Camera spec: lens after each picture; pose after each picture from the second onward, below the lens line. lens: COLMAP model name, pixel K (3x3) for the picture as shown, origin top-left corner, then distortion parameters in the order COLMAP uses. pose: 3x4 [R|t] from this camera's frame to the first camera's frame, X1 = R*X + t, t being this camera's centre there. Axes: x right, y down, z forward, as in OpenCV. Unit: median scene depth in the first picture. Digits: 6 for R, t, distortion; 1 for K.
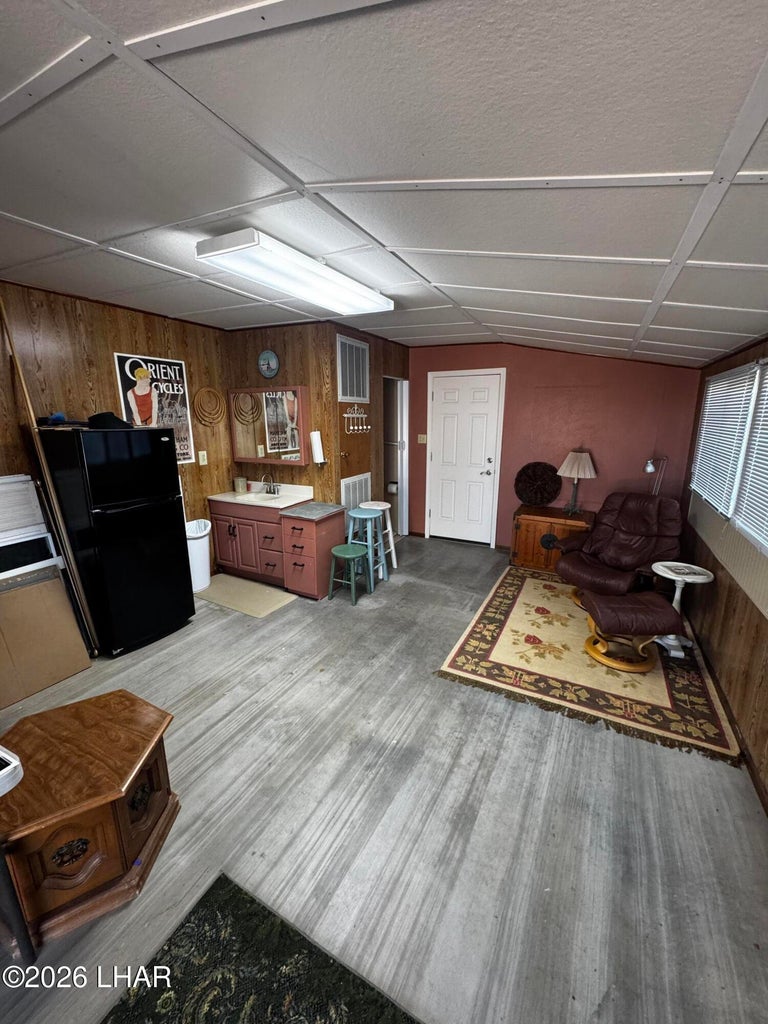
lens RADIAL K [[408.8, 0, 384.0], [0, 408.8, 512.0], [0, 0, 1]] dist [-0.001452, -0.000421]
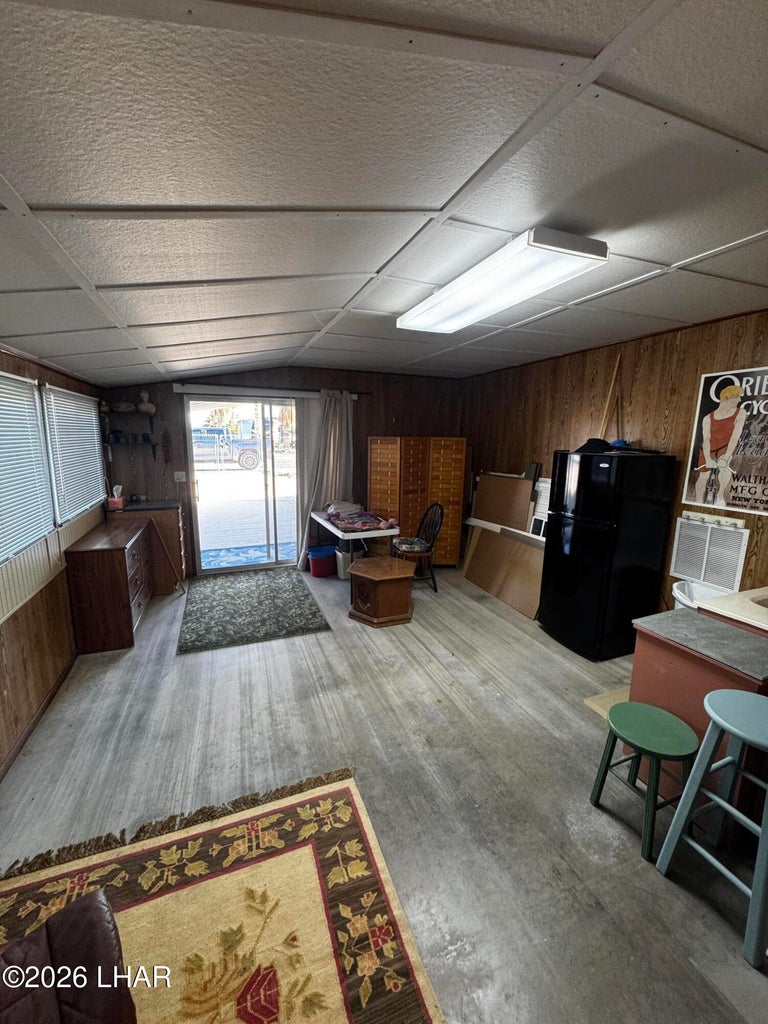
lens RADIAL K [[408.8, 0, 384.0], [0, 408.8, 512.0], [0, 0, 1]] dist [-0.001452, -0.000421]
pose [[-0.657188, 0.123408, -0.743555, 0.577054], [-0.192868, 0.926127, 0.324176, -0.302297], [0.728633, 0.356453, -0.584838, 1.275057]]
